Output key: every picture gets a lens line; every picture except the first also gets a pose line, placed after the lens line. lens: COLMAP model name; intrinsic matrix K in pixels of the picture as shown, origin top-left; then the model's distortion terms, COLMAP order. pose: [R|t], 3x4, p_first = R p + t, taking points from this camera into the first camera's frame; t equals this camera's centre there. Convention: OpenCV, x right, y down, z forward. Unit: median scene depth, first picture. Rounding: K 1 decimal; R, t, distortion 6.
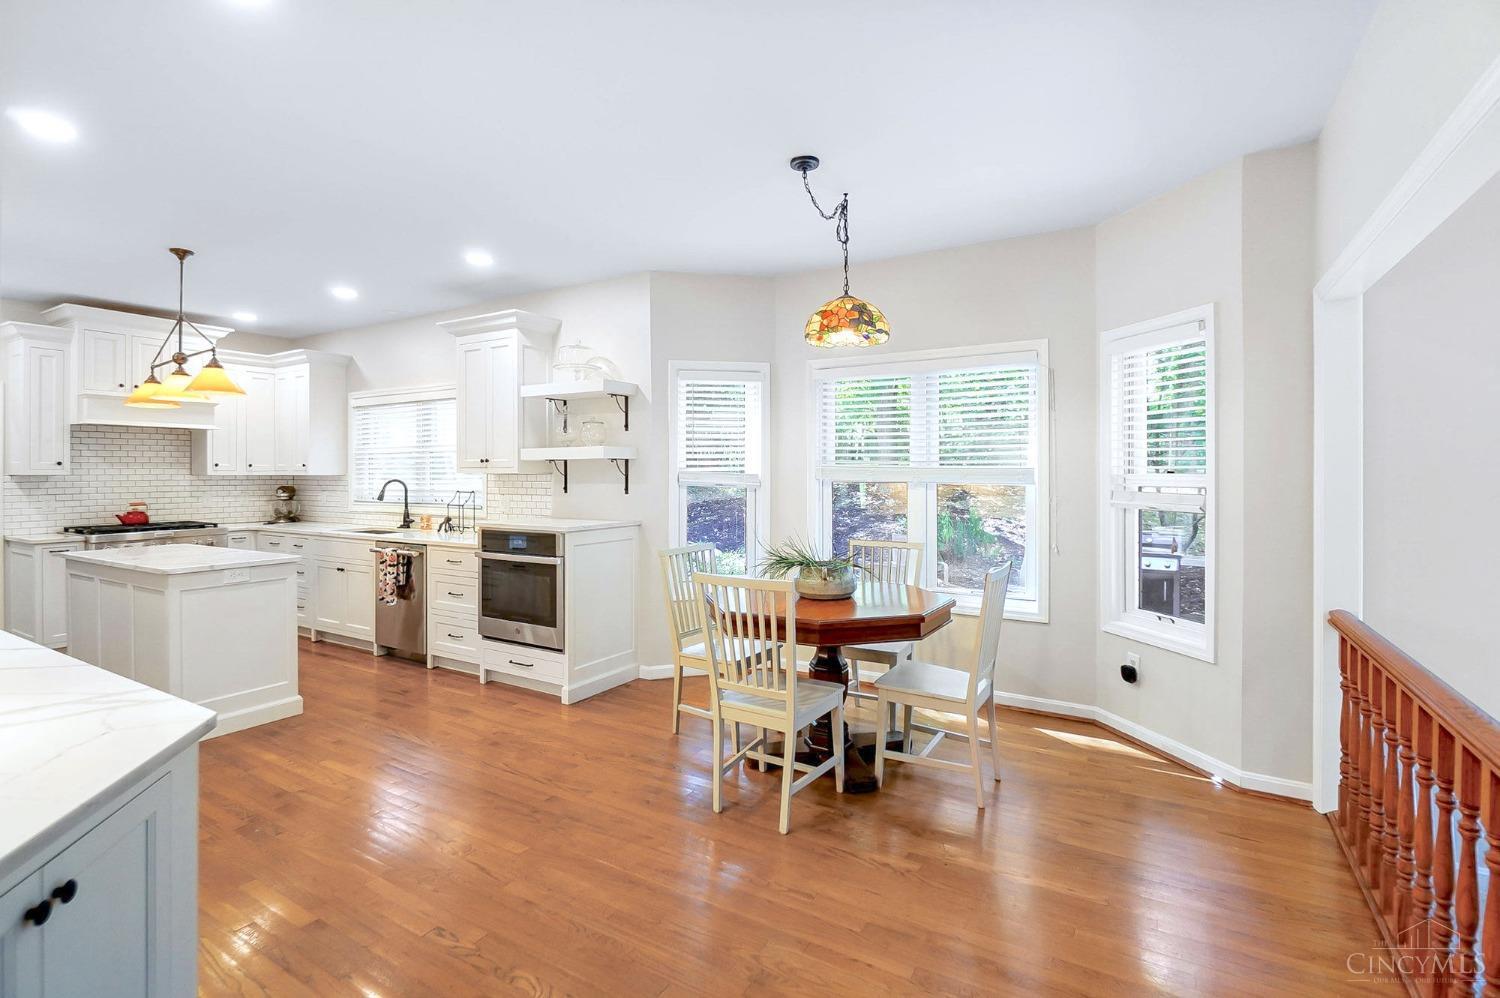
lens RADIAL K [[702.6, 0, 734.6], [0, 702.6, 477.0], [0, 0, 1]] dist [-0.002499, -0.000341]
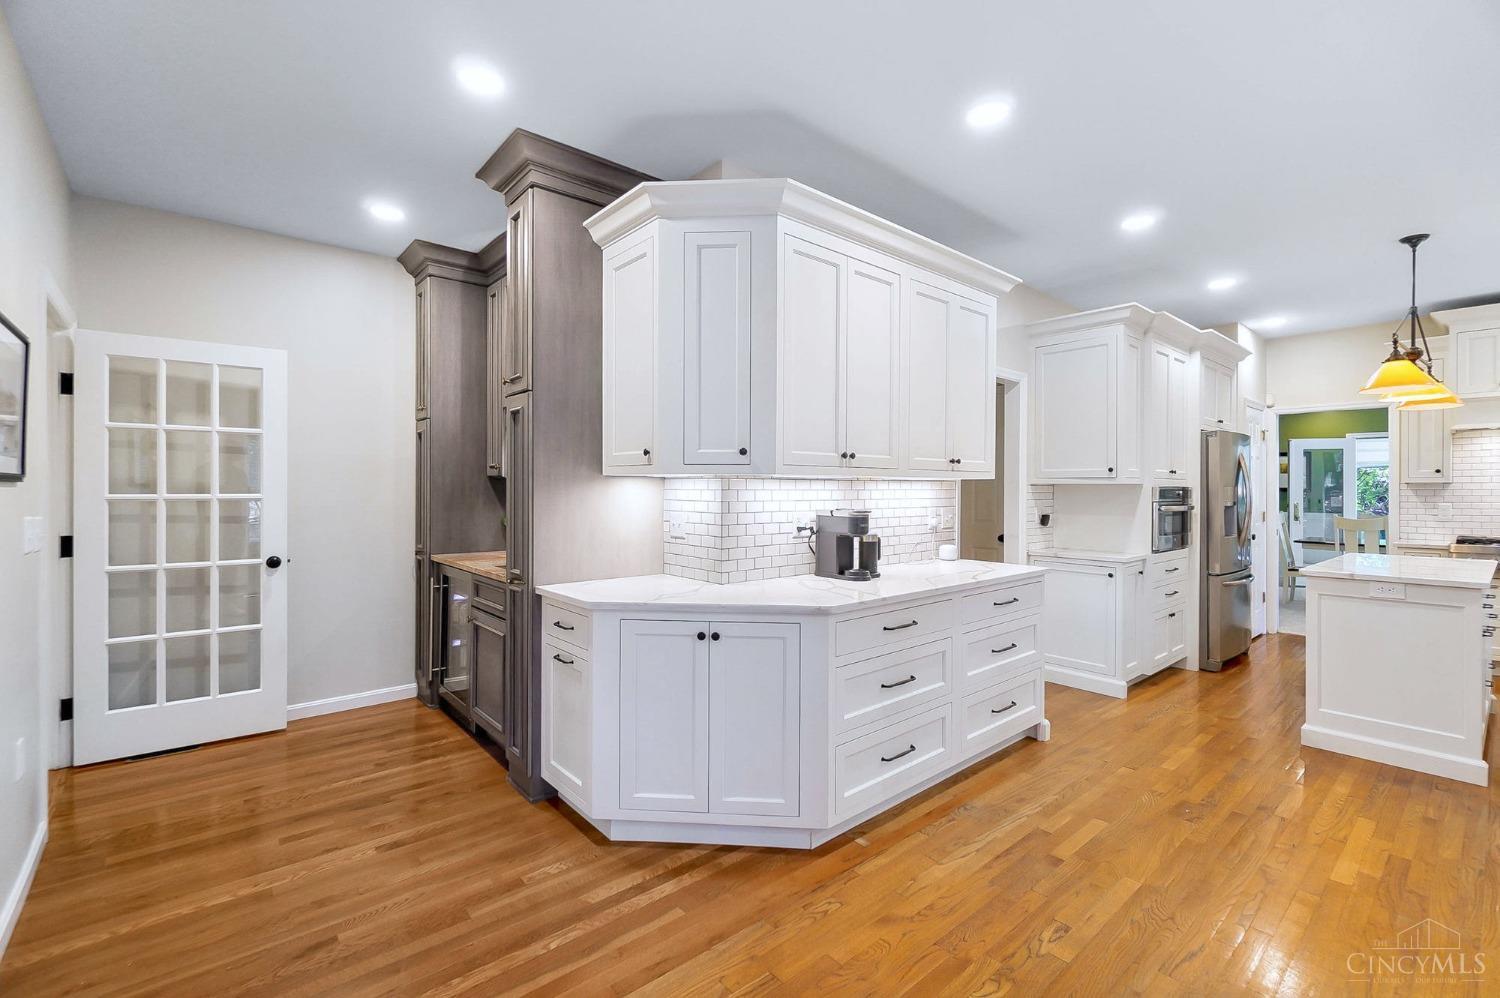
lens RADIAL K [[653.2, 0, 750.3], [0, 653.2, 489.3], [0, 0, 1]] dist [-0.000366, -0.000305]
pose [[-0.305014, 0.001049, -0.952347, 0.243148], [-0.005159, 0.999983, 0.002754, 0.009709], [0.952334, 0.005753, -0.305003, 0.350238]]
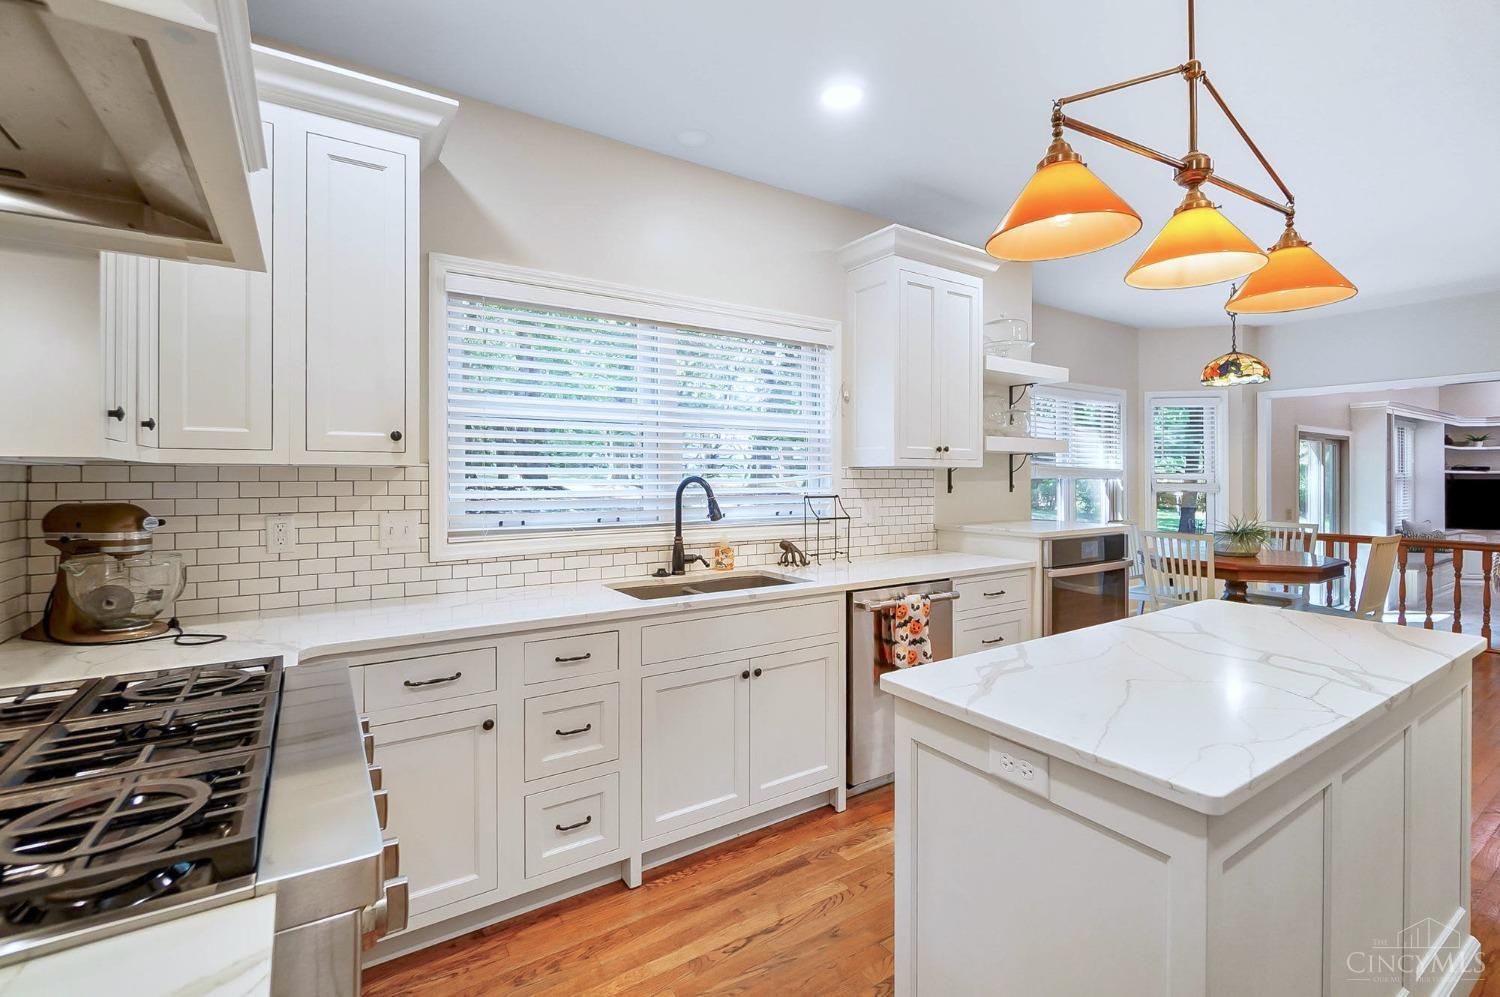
lens RADIAL K [[667.7, 0, 753.7], [0, 667.7, 476.0], [0, 0, 1]] dist [0.000898, -0.000072]
pose [[0.420238, 0.000871, 0.907413, -1.019374], [0.003882, 0.999989, -0.002758, 0.004743], [-0.907406, 0.004682, 0.420230, 0.870861]]
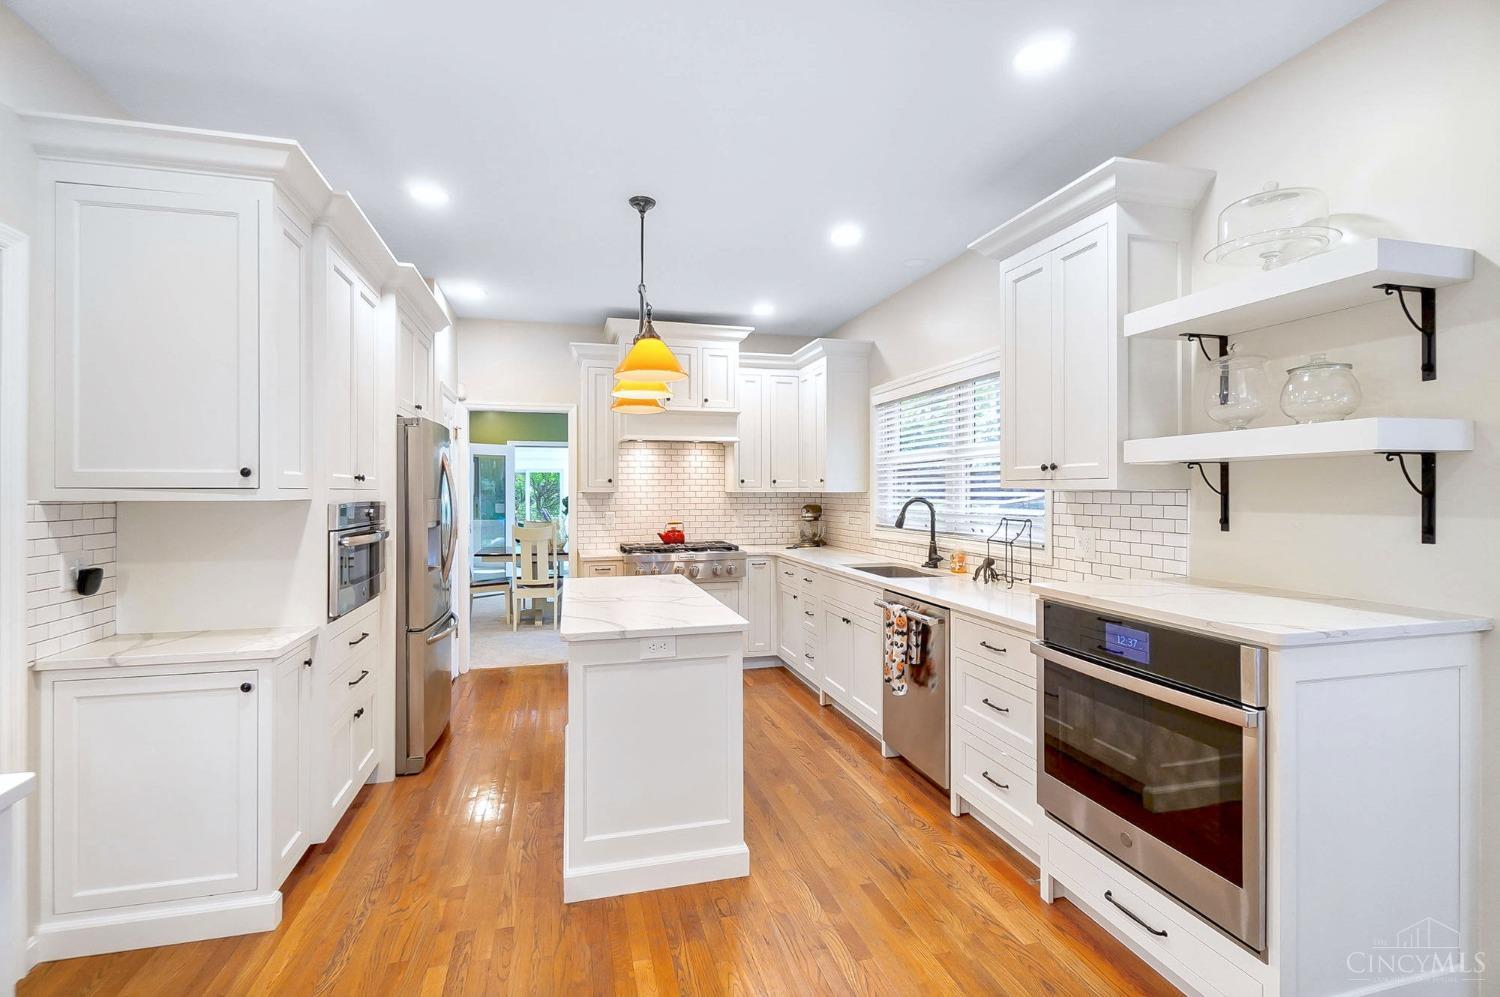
lens RADIAL K [[678.8, 0, 746.9], [0, 678.8, 491.4], [0, 0, 1]] dist [0.000685, -0.000582]
pose [[0.728999, -0.000406, -0.684515, -0.159514], [-0.001008, 0.999998, -0.001667, -0.002783], [0.684515, 0.001905, 0.728997, 0.436576]]
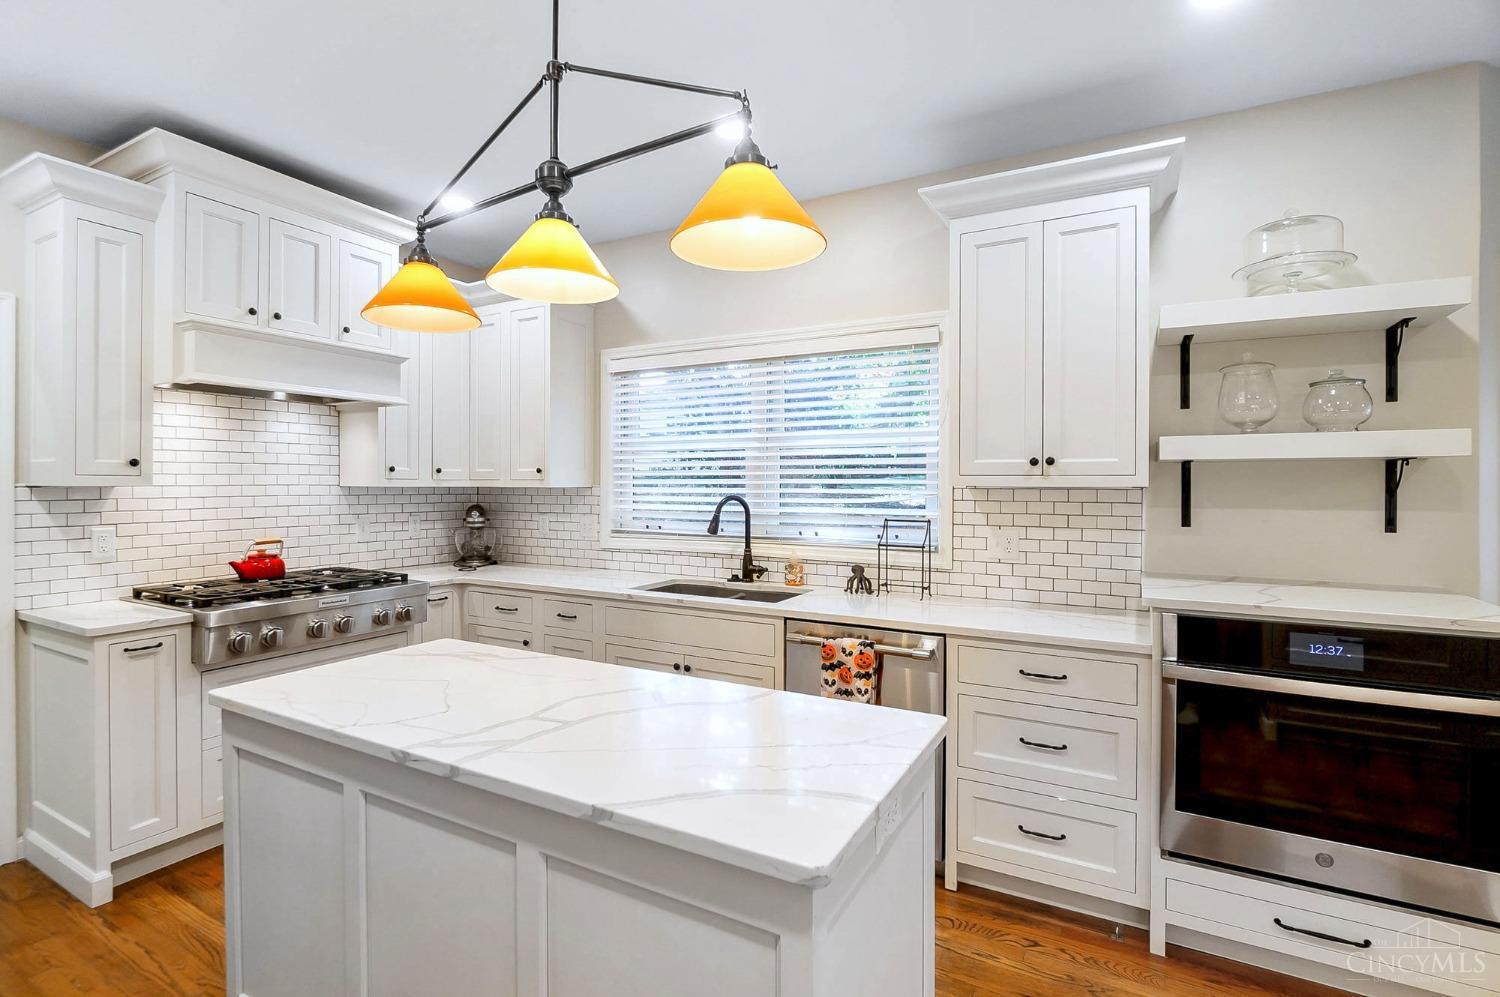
lens RADIAL K [[695.1, 0, 749.5], [0, 695.1, 487.3], [0, 0, 1]] dist [-0.004790, -0.000657]
pose [[0.998633, 0.004492, 0.052073, -0.575085], [-0.004441, 0.999990, -0.001090, -0.003454], [-0.052077, 0.000857, 0.998643, 0.508647]]
